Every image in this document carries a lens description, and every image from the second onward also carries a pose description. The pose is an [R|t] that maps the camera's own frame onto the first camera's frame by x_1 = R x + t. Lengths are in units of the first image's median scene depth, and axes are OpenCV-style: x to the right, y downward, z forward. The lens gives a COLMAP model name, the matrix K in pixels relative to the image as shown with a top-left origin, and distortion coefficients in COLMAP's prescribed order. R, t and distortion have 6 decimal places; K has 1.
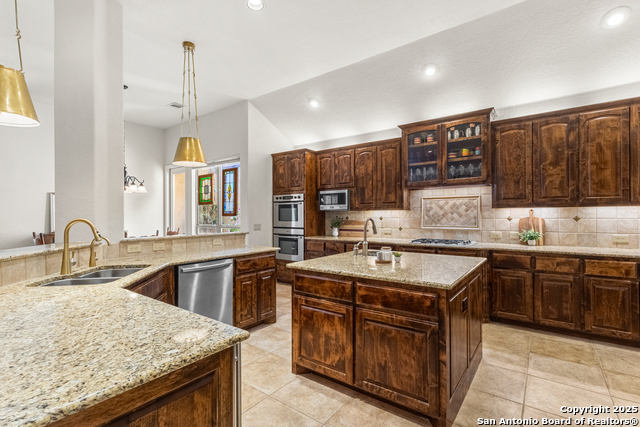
lens RADIAL K [[293.2, 0, 320.0], [0, 293.2, 213.5], [0, 0, 1]] dist [0.002442, 0.000857]
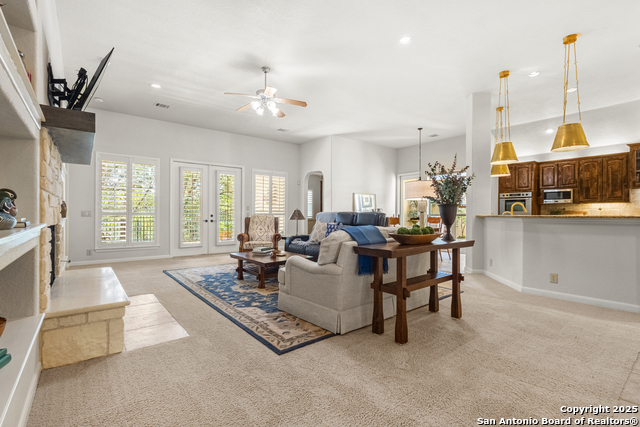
lens RADIAL K [[293.2, 0, 320.0], [0, 293.2, 213.5], [0, 0, 1]] dist [0.002442, 0.000857]
pose [[0.969228, 0.004393, -0.246125, -0.701744], [-0.002829, 0.999974, 0.006706, 0.030902], [0.246148, -0.005803, 0.969215, -0.652105]]
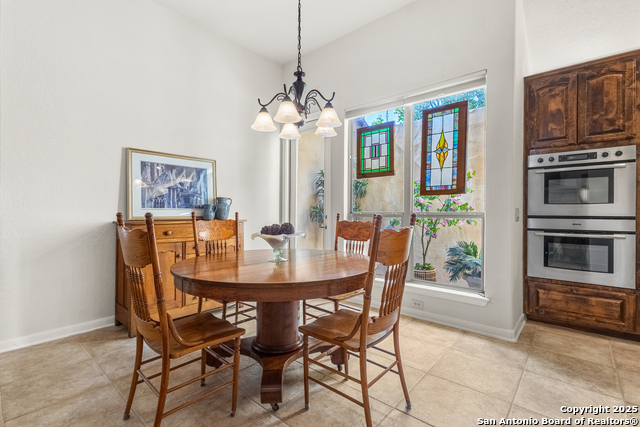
lens RADIAL K [[293.2, 0, 320.0], [0, 293.2, 213.5], [0, 0, 1]] dist [0.002442, 0.000857]
pose [[0.997140, 0.011367, -0.074713, -0.523256], [-0.010931, 0.999921, 0.006243, 0.045403], [0.074778, -0.005409, 0.997186, 0.477783]]
